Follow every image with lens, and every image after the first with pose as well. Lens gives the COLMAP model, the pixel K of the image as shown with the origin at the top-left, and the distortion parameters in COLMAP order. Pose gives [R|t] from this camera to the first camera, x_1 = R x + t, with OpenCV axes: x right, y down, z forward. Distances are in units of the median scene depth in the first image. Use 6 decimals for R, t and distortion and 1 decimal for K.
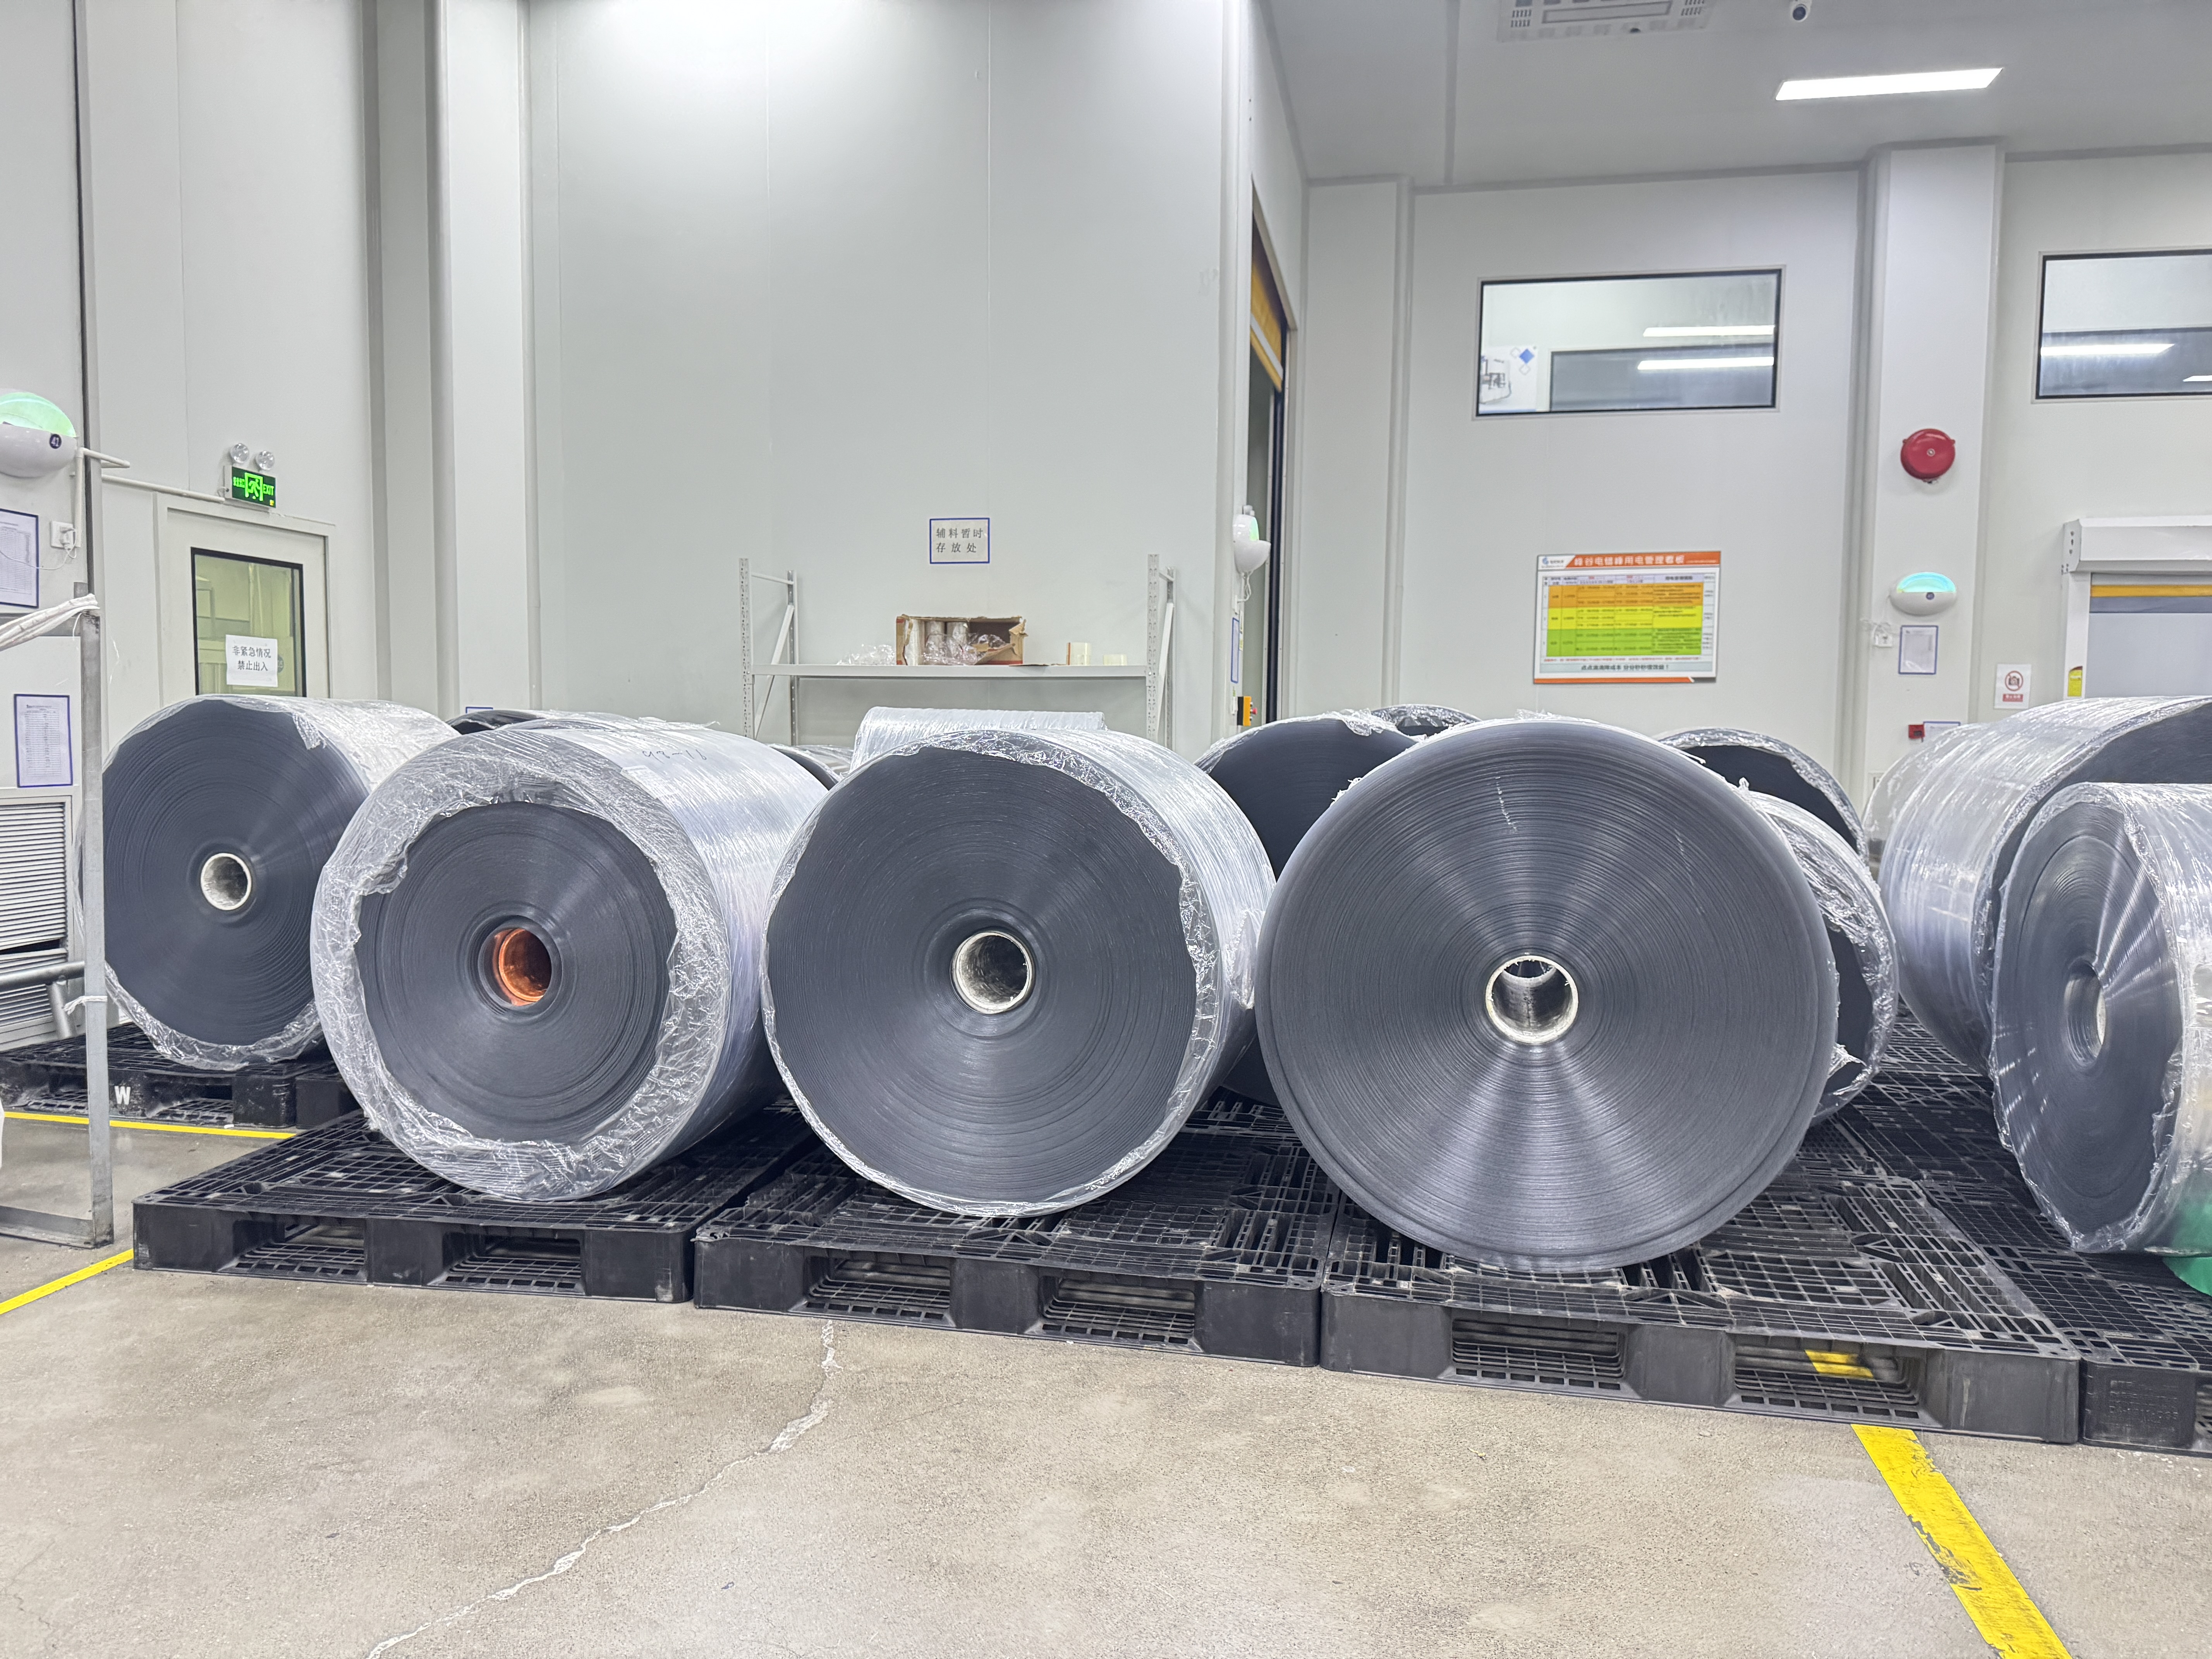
lens RADIAL K [[1550.7, 0, 1106.0], [0, 1550.7, 829.5], [0, 0, 1]] dist [0.109050, -0.150991]
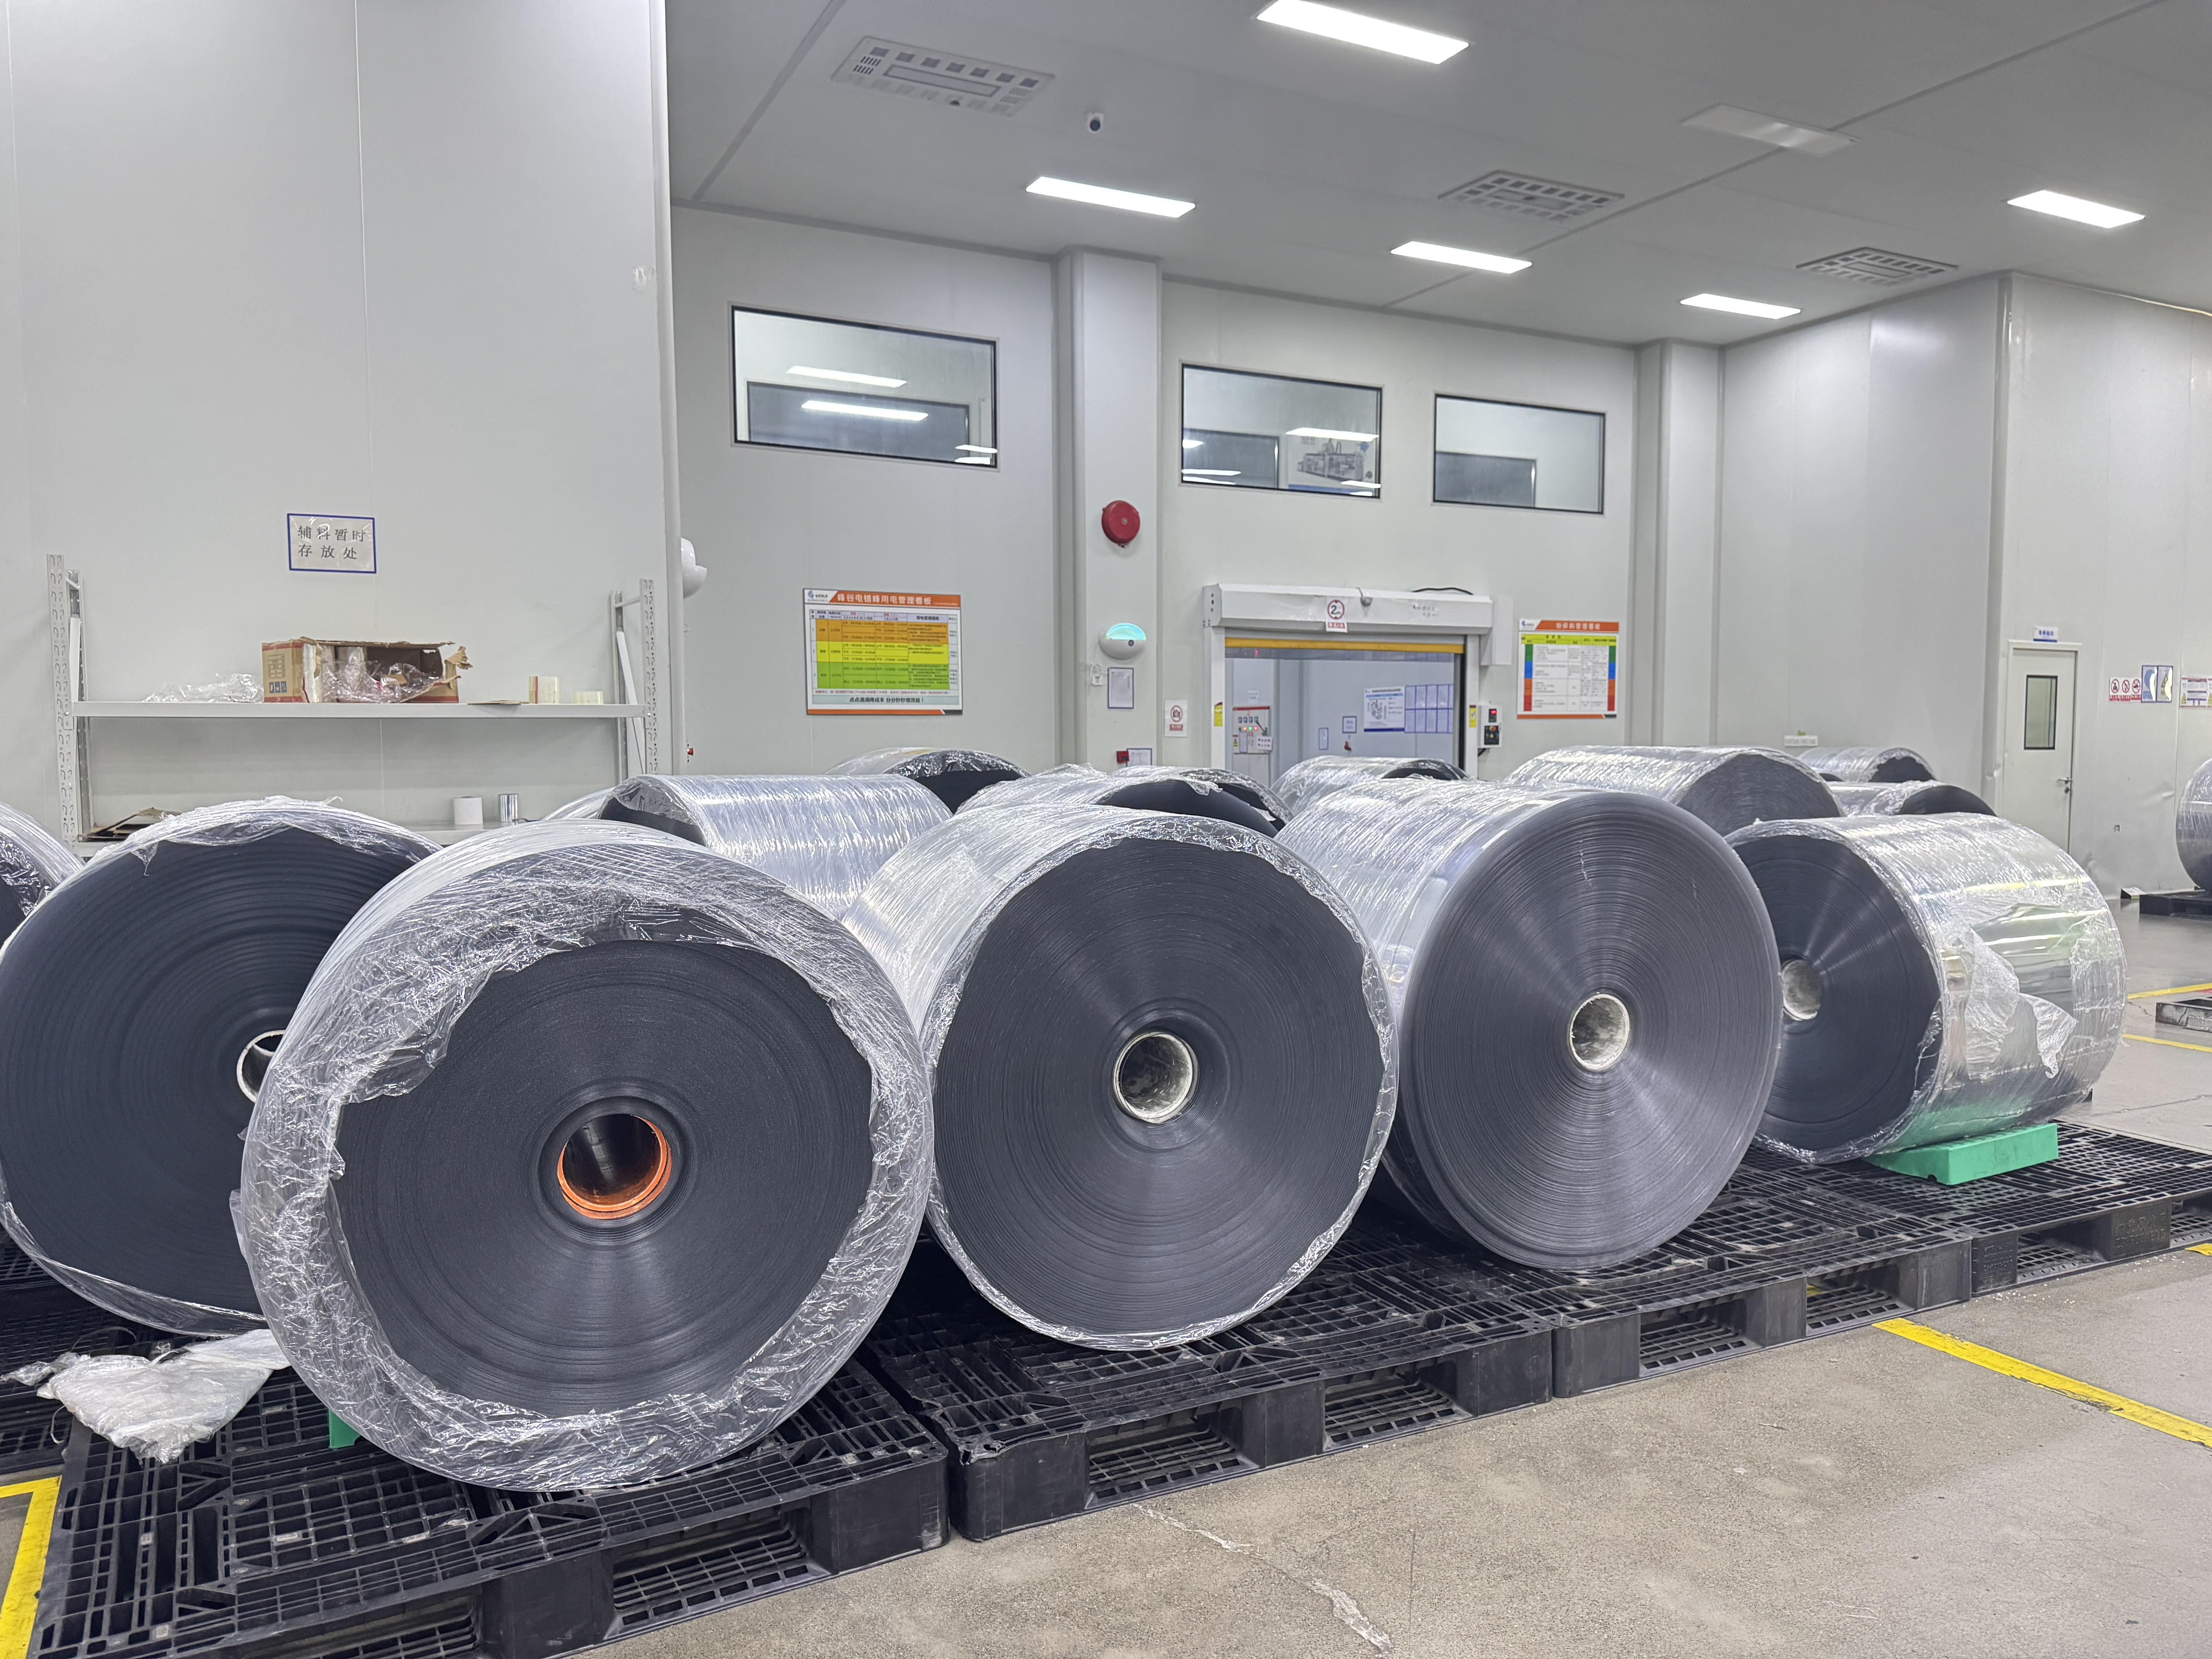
lens RADIAL K [[1579.6, 0, 1004.2], [0, 1579.6, 843.0], [0, 0, 1]] dist [0.079003, -0.110729]
pose [[0.776355, -0.055111, 0.627882, -0.688007], [0.052110, 0.998372, 0.023198, -0.069473], [-0.628139, 0.014710, 0.777962, 0.314205]]
